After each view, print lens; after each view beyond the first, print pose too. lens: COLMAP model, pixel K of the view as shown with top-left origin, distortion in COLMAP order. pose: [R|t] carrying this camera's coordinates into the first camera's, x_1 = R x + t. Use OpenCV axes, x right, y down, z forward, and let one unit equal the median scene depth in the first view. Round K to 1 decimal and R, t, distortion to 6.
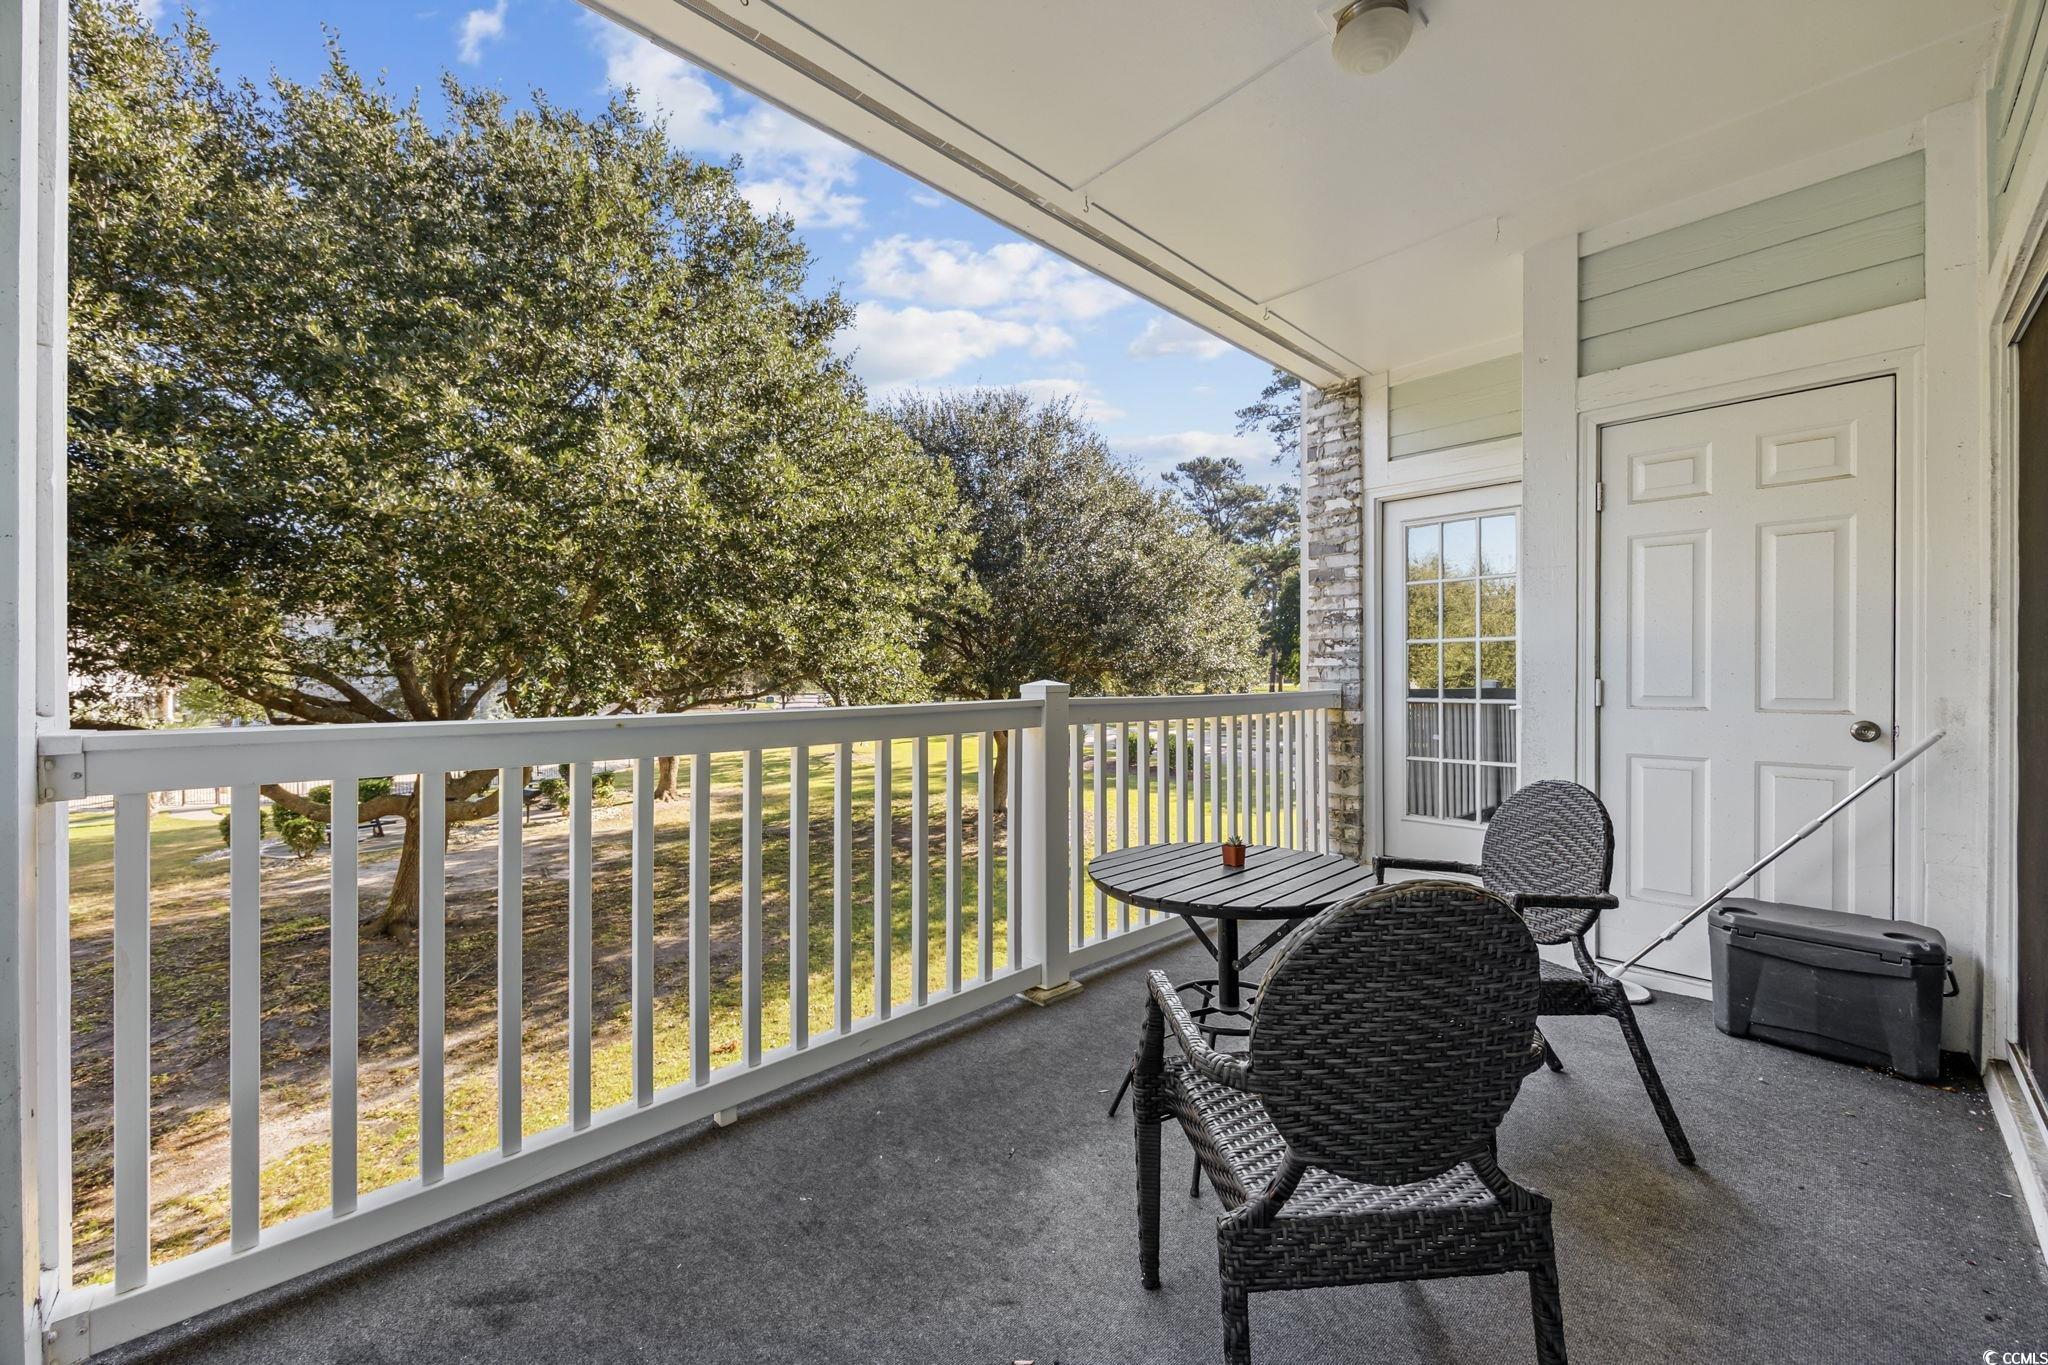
lens RADIAL K [[785.2, 0, 1029.0], [0, 785.2, 670.6], [0, 0, 1]] dist [-0.001560, -0.000190]
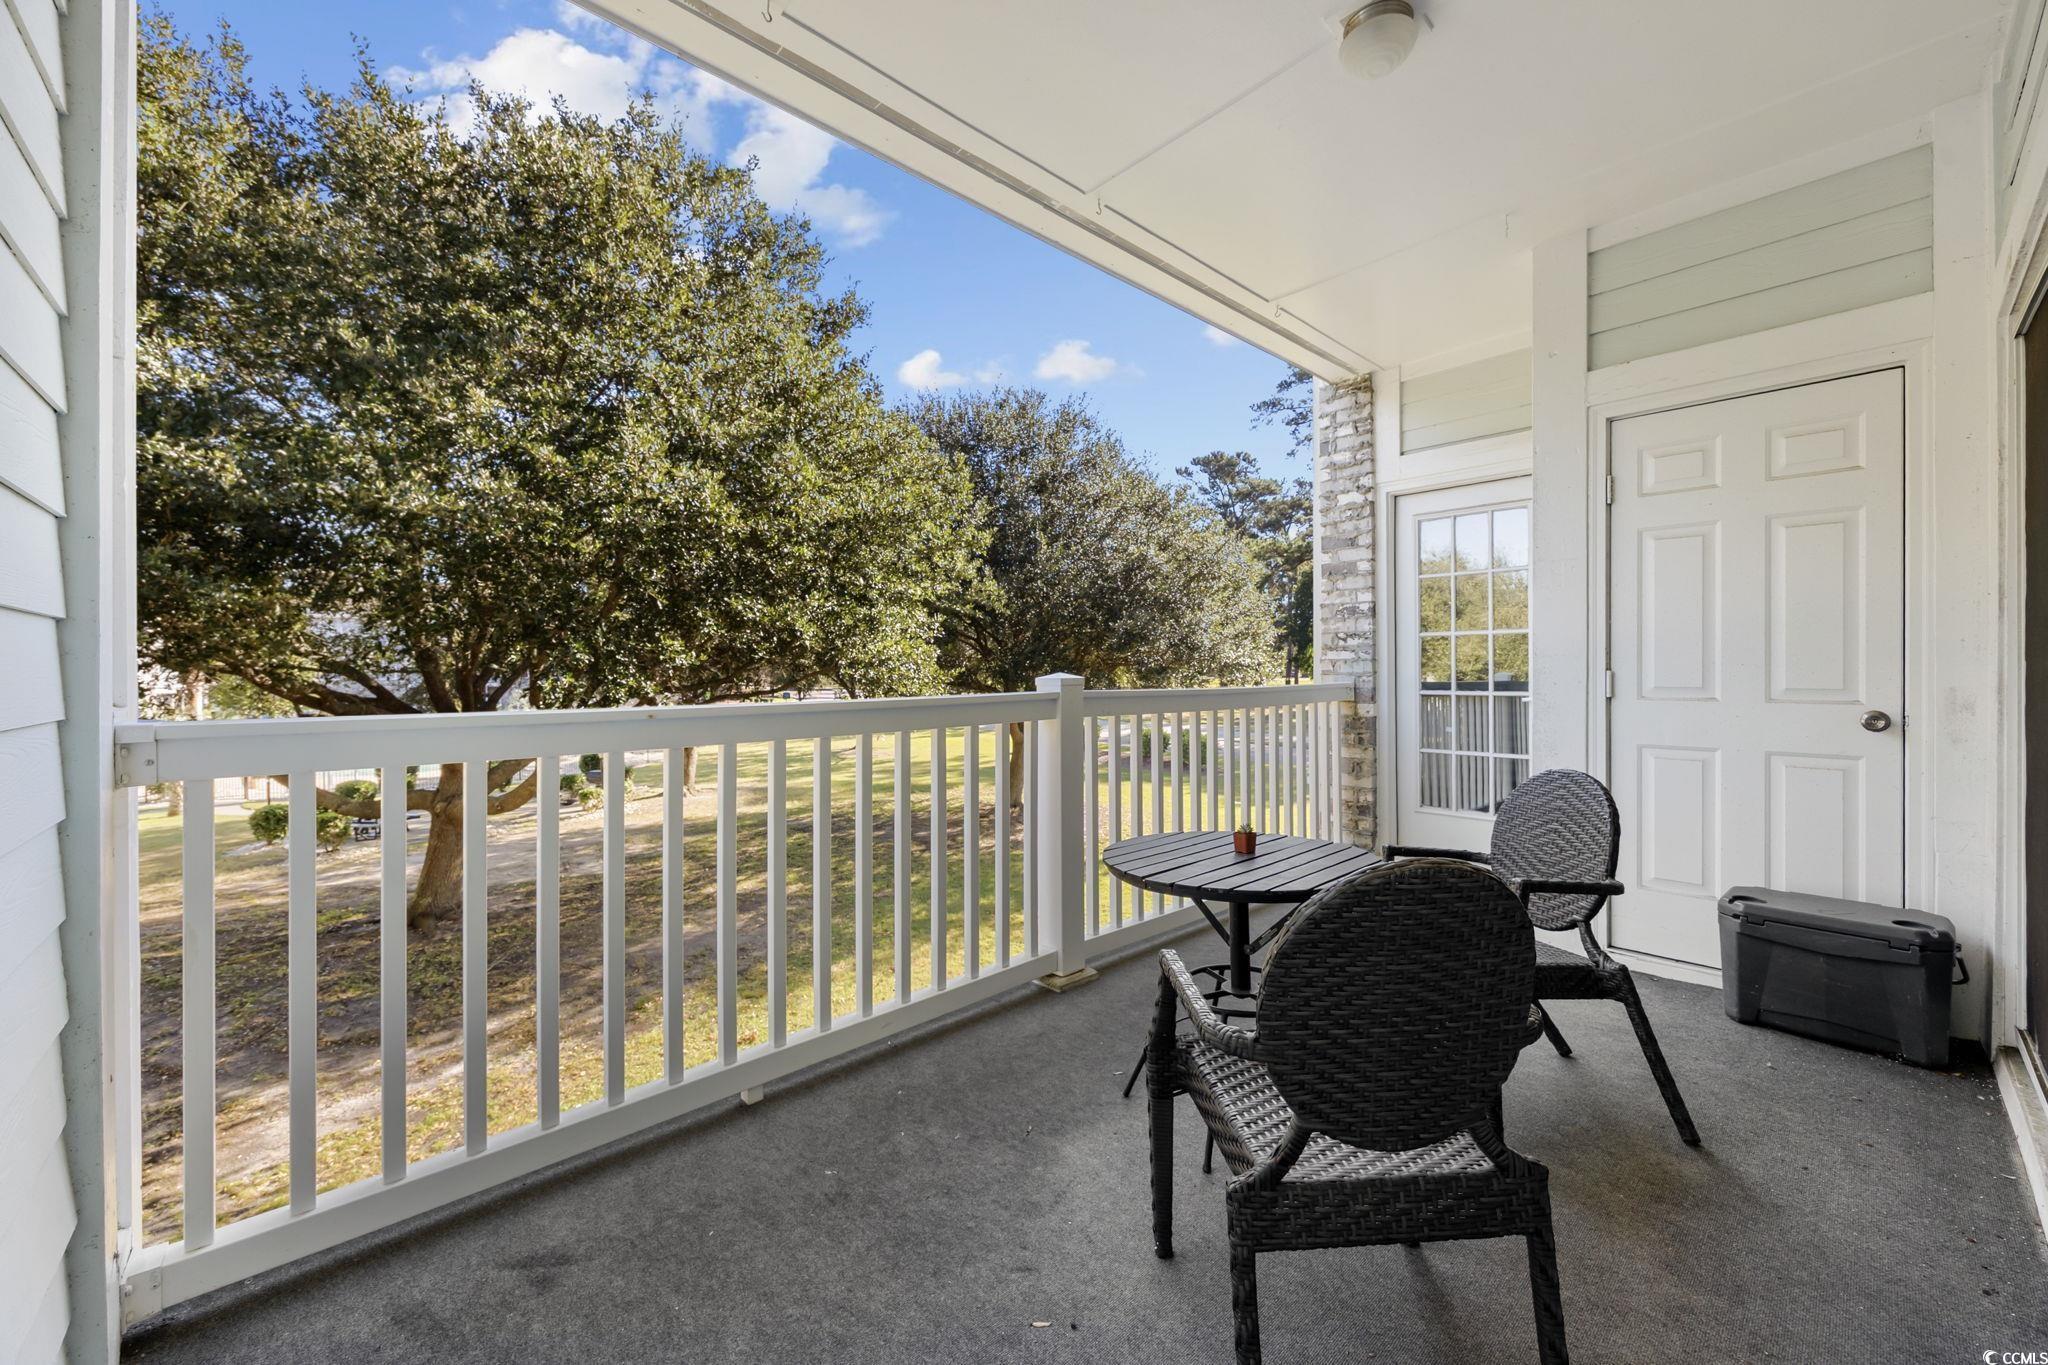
lens RADIAL K [[784.8, 0, 1031.6], [0, 784.8, 668.9], [0, 0, 1]] dist [-0.000746, 0.000030]
pose [[0.999874, -0.002717, -0.015659, -0.000470], [0.002773, 0.999990, 0.003562, 0.002150], [0.015649, -0.003605, 0.999871, -0.013972]]
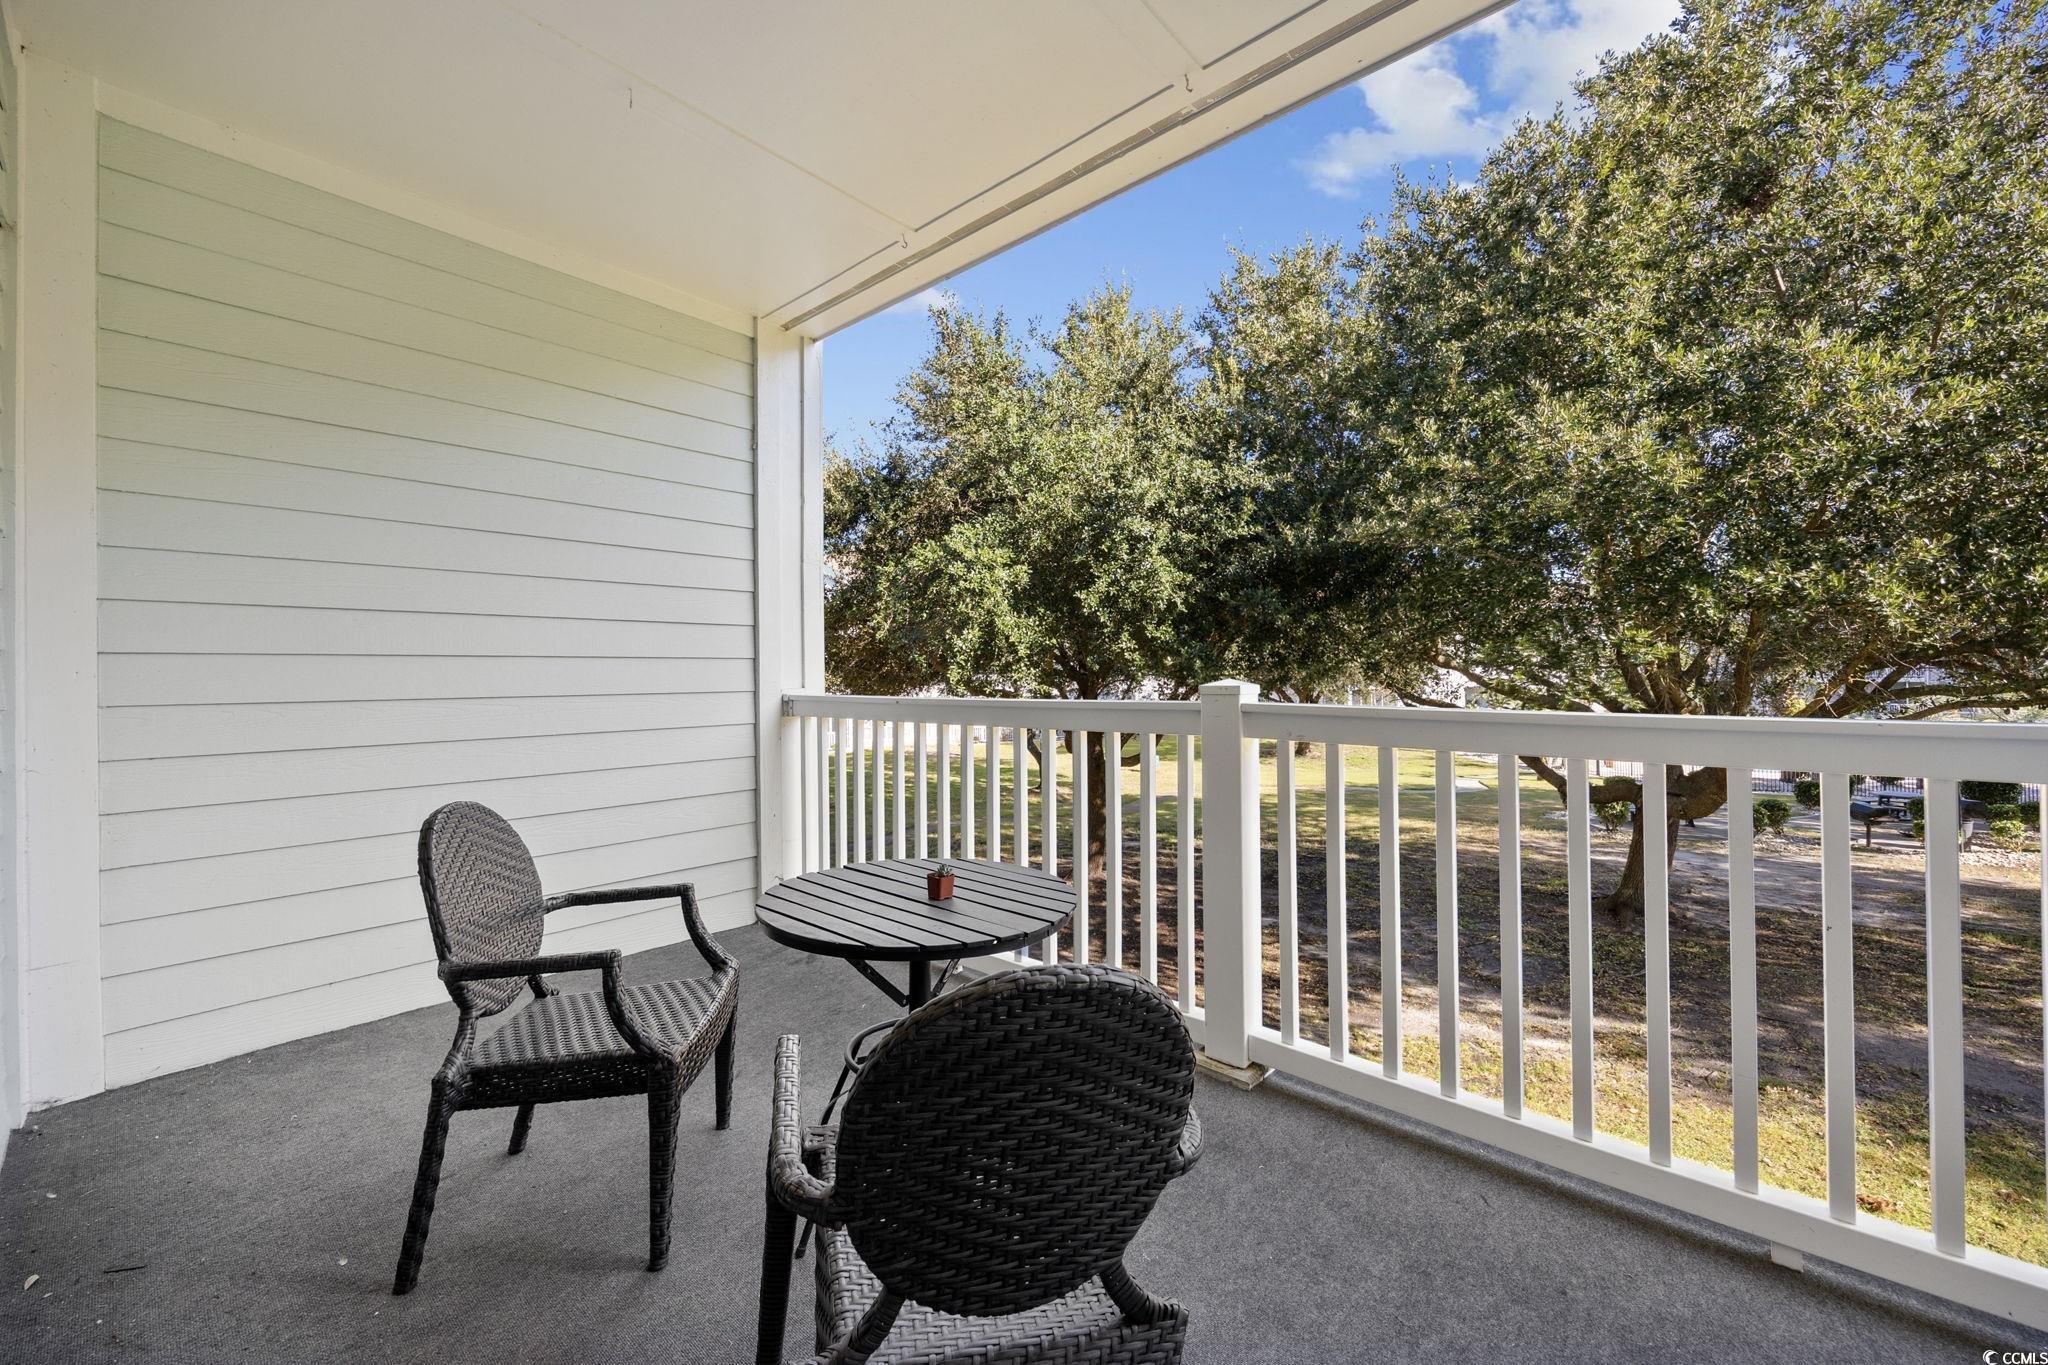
lens RADIAL K [[776.4, 0, 1035.2], [0, 776.4, 676.4], [0, 0, 1]] dist [-0.002258, -0.000048]
pose [[0.095355, 0.004618, -0.995433, 0.438198], [0.014475, 0.999877, 0.006025, 0.001990], [0.995338, -0.014984, 0.095276, 0.393926]]
